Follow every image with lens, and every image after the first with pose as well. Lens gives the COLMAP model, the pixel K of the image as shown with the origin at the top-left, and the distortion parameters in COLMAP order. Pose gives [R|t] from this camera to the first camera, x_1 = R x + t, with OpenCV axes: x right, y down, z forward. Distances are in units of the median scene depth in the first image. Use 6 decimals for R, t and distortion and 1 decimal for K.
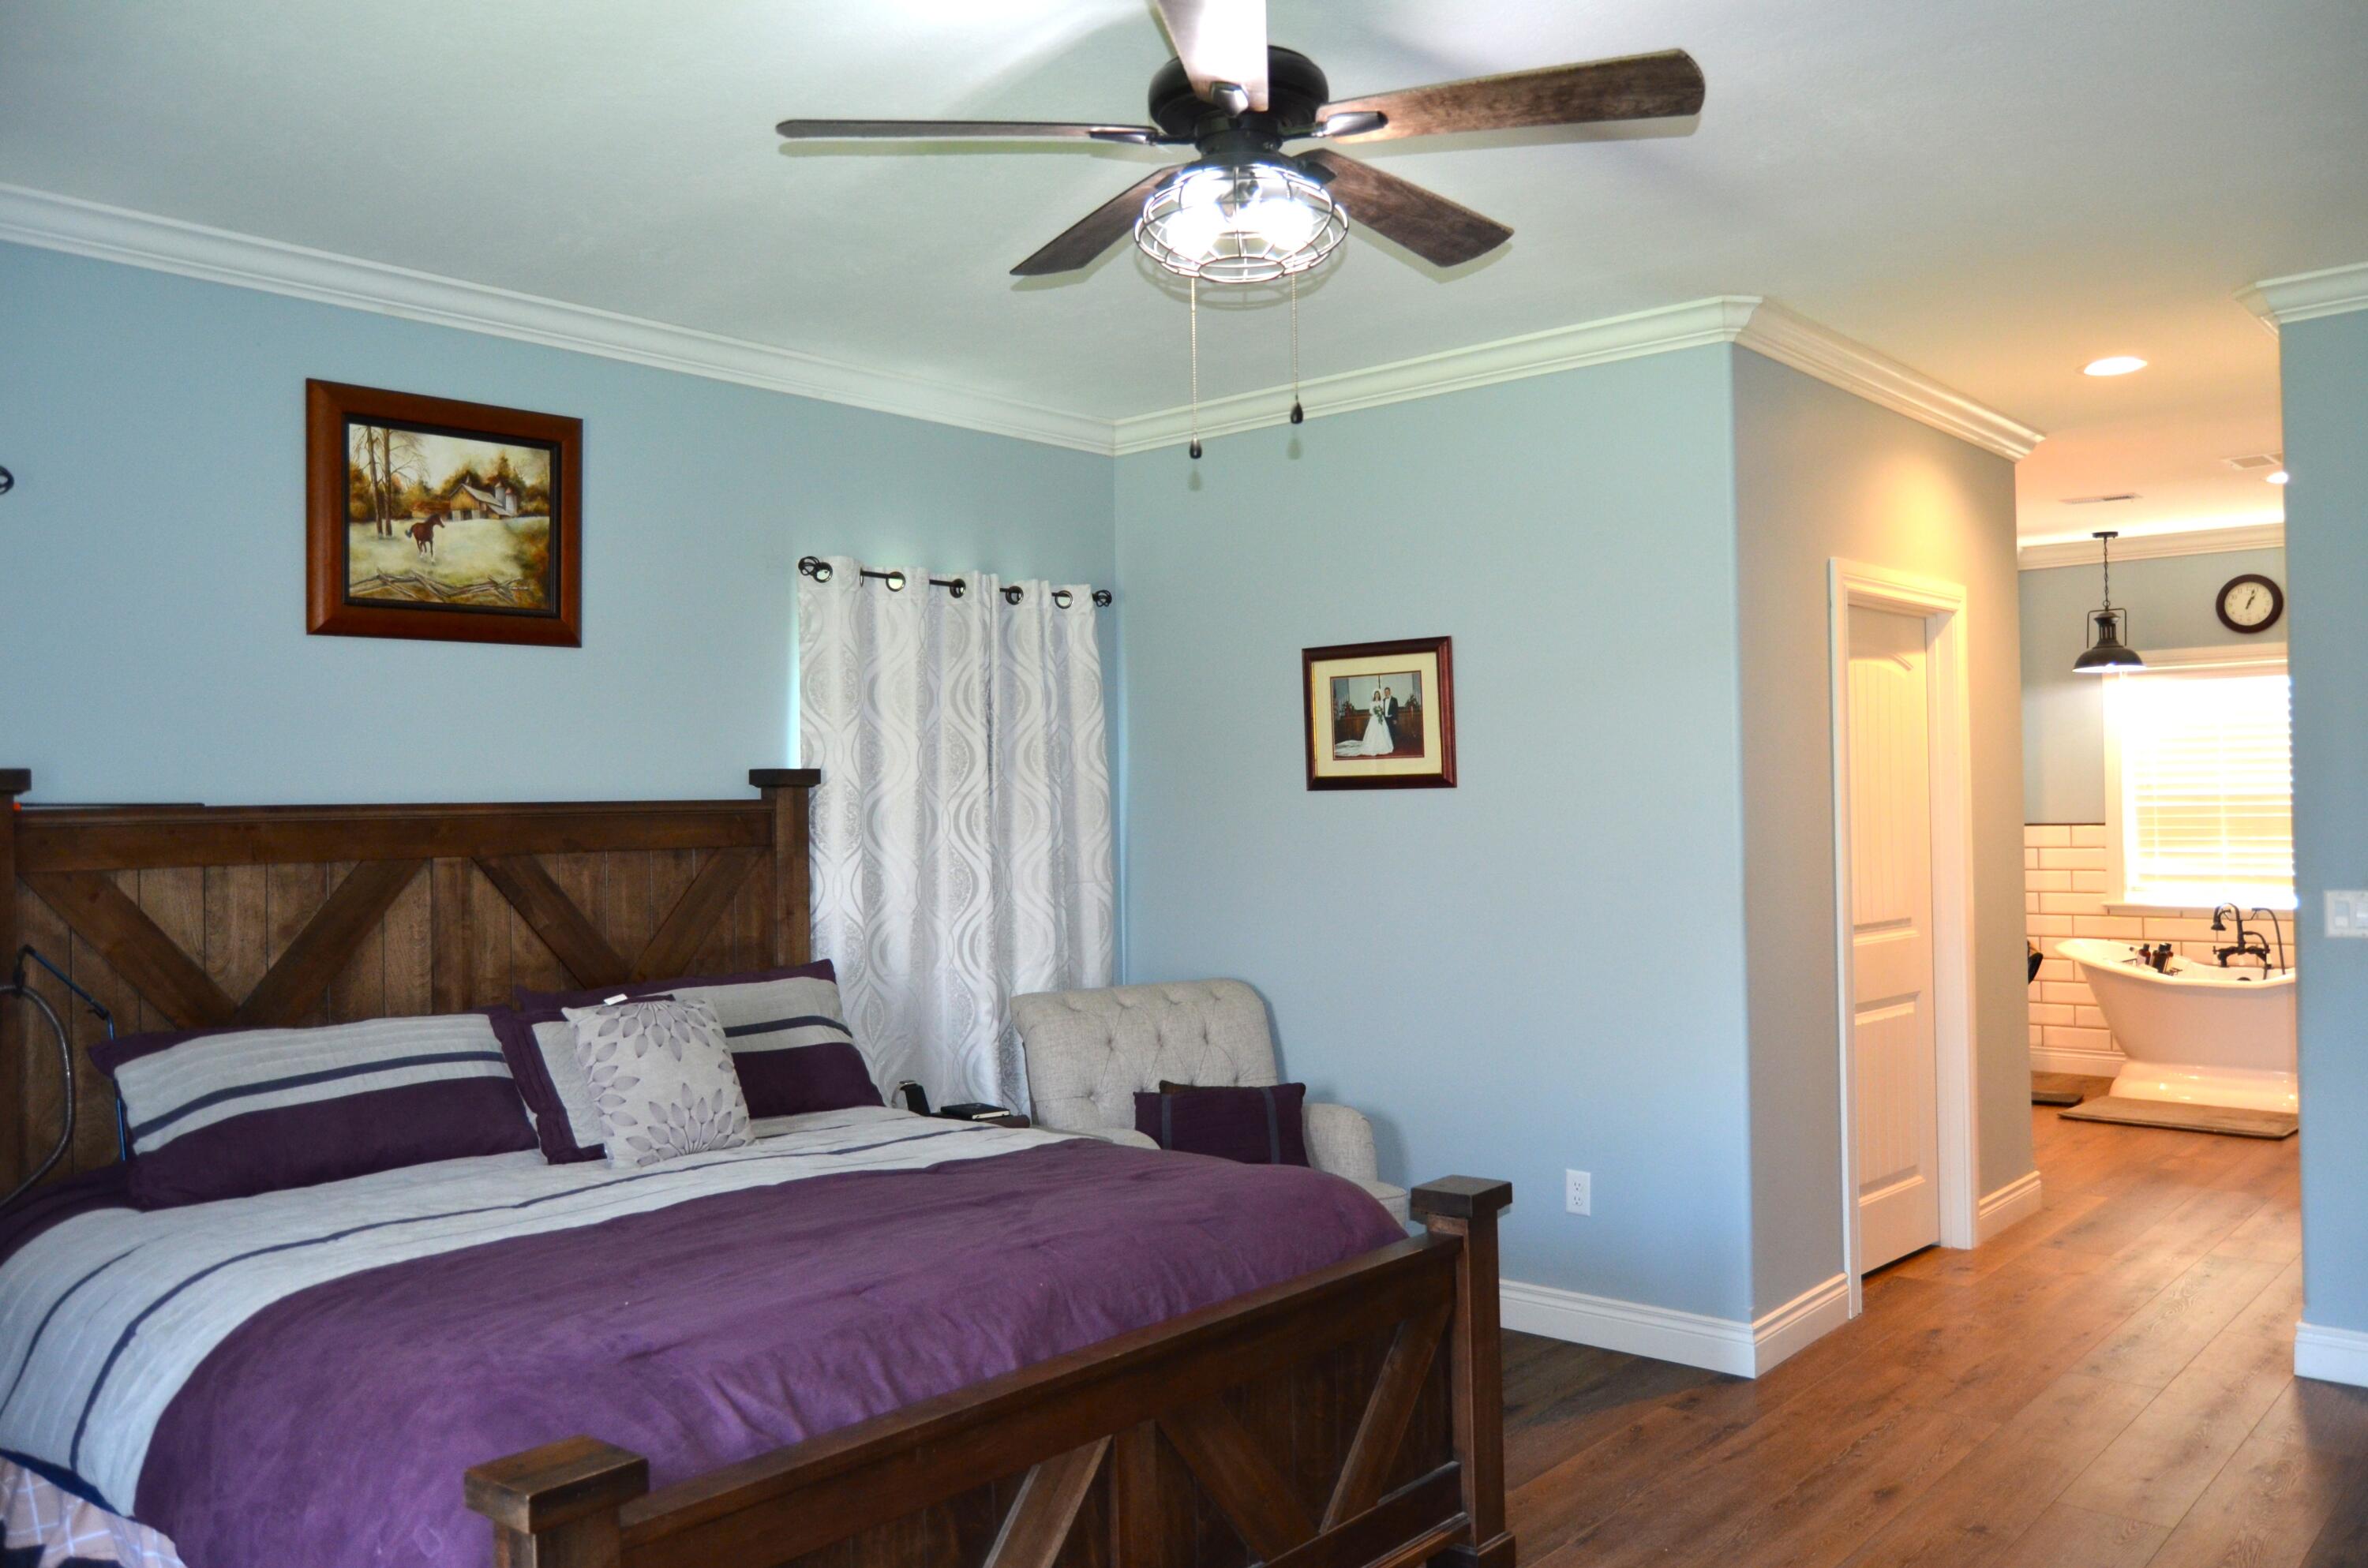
lens RADIAL K [[1795.0, 0, 1184.0], [0, 1795.0, 784.0], [0, 0, 1]] dist [0.002153, 0.000446]
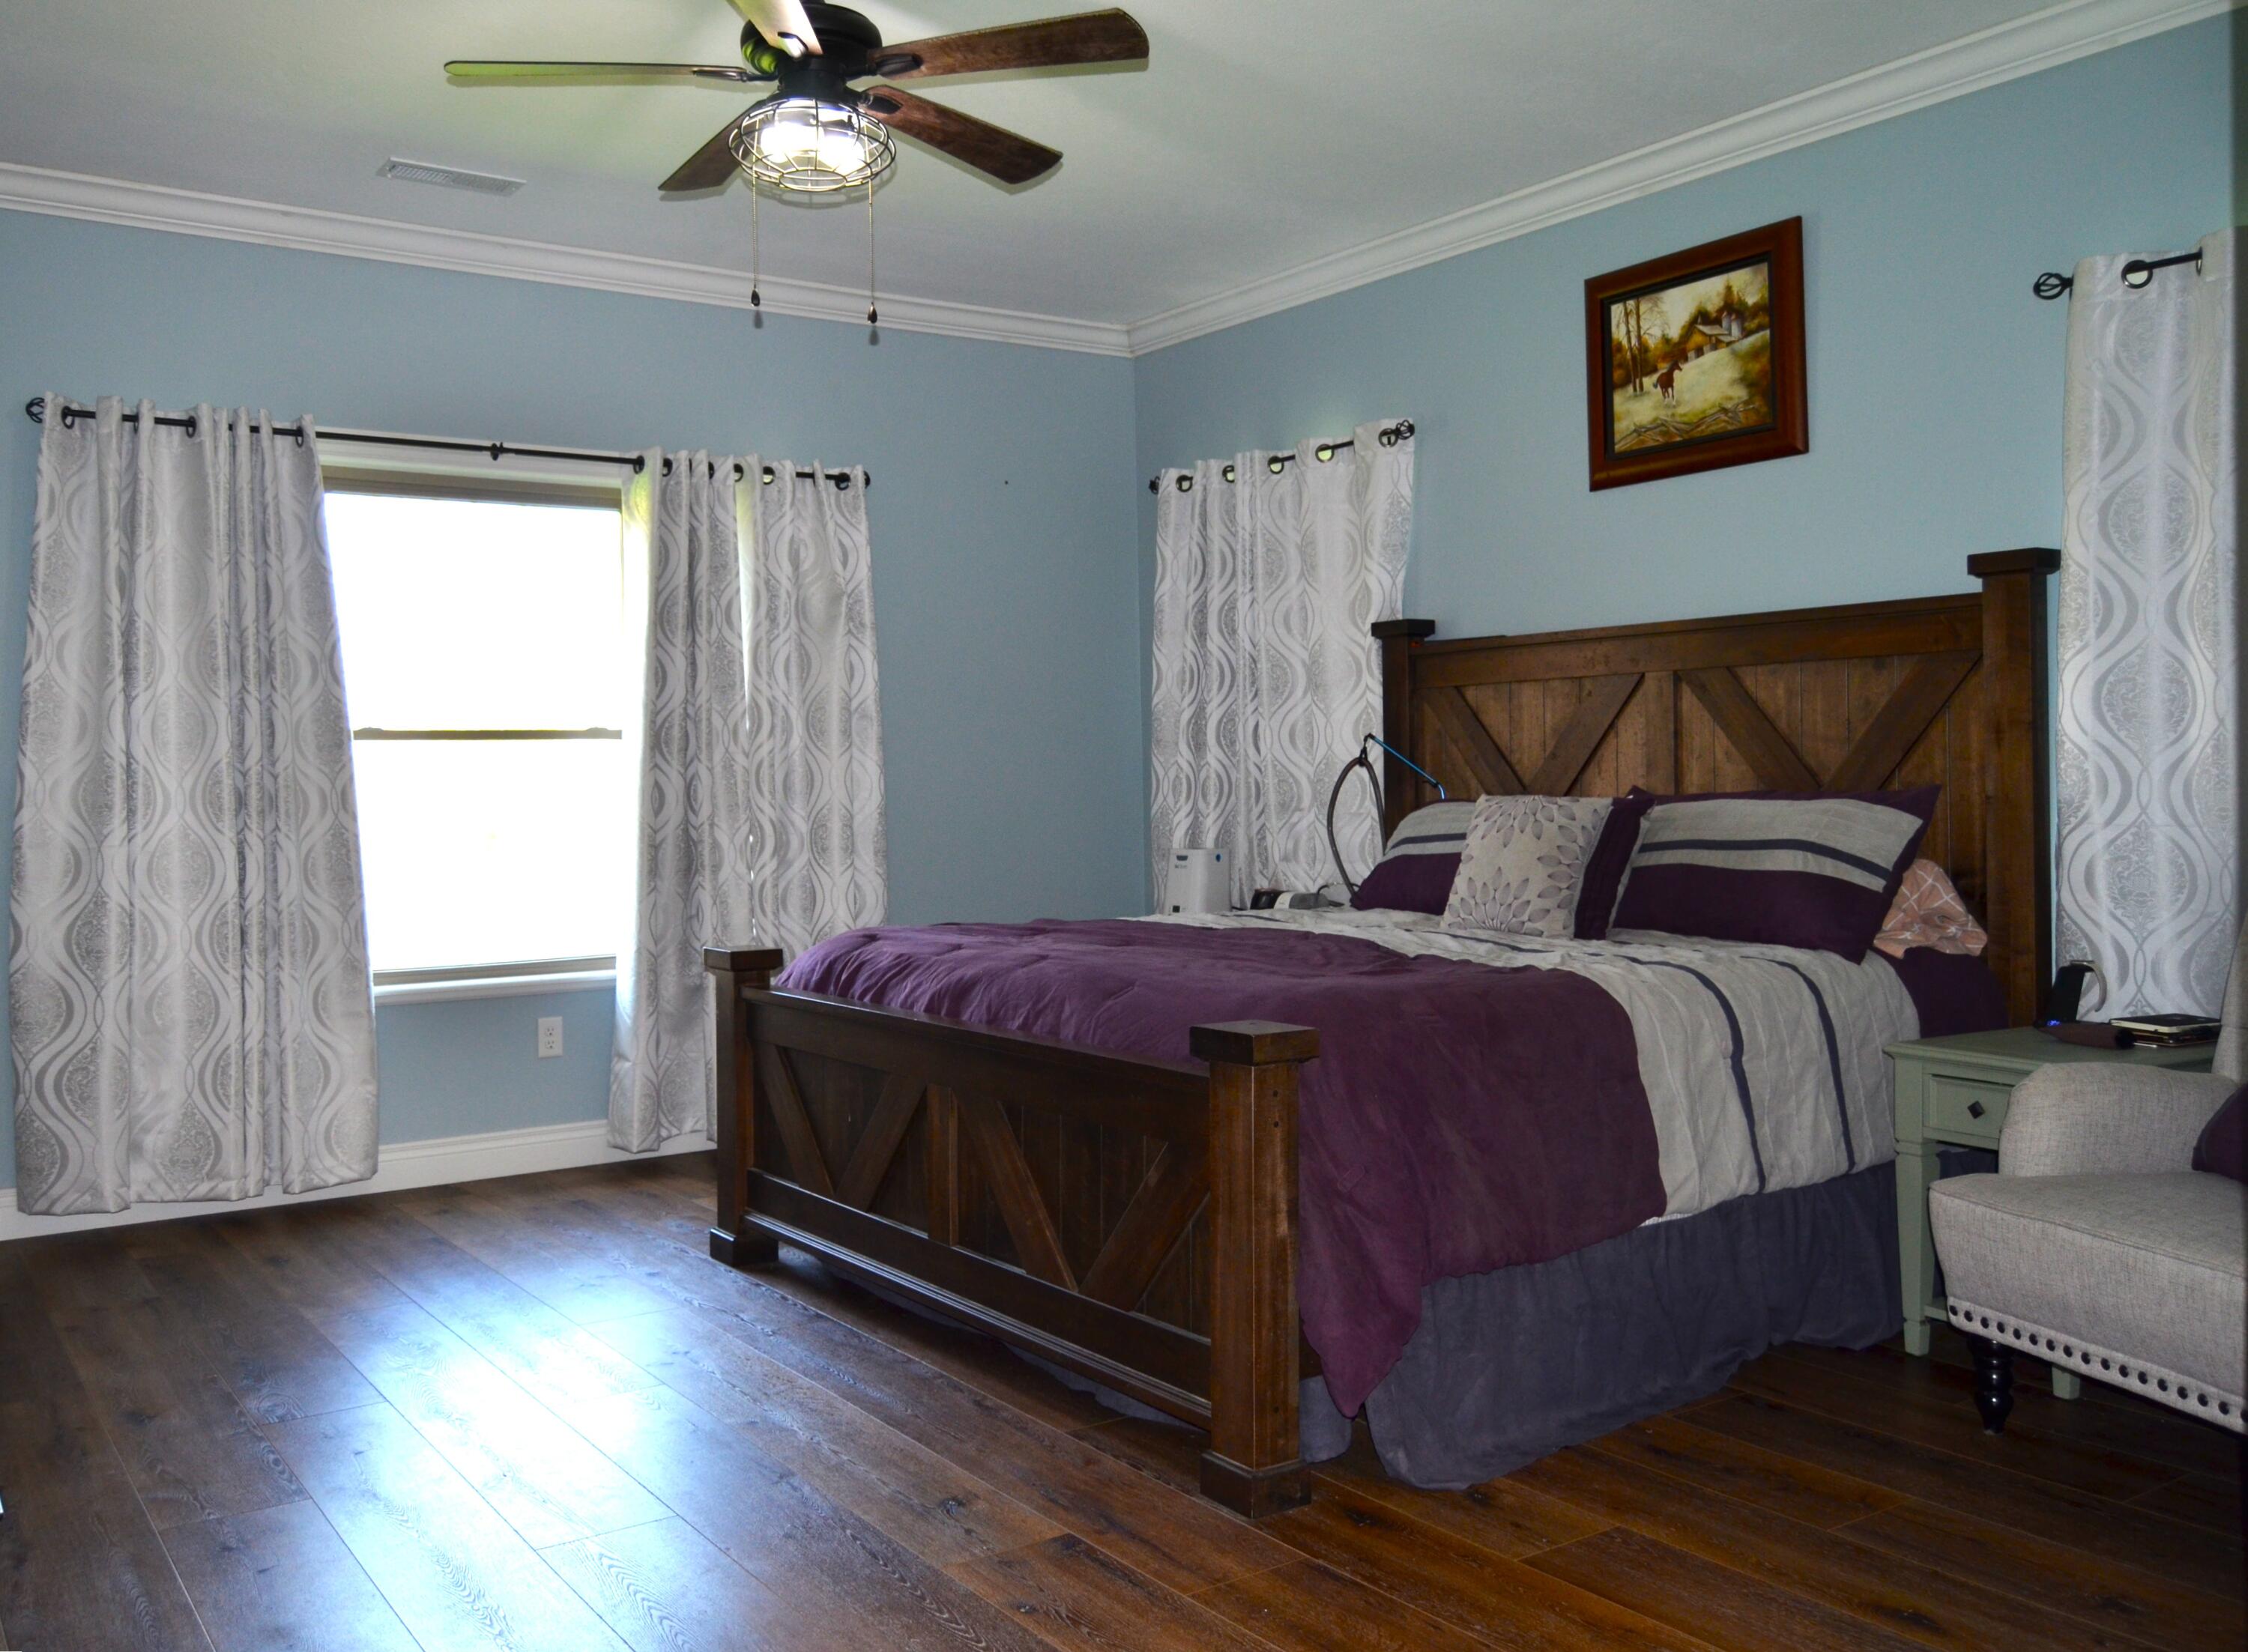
lens RADIAL K [[1970.8, 0, 1124.0], [0, 1970.8, 826.0], [0, 0, 1]] dist [-0.005903, -0.007409]
pose [[-0.238323, 0.047899, -0.970004, 0.842568], [0.034443, 0.998572, 0.040847, 0.073314], [0.970575, -0.023675, -0.239633, 0.946684]]
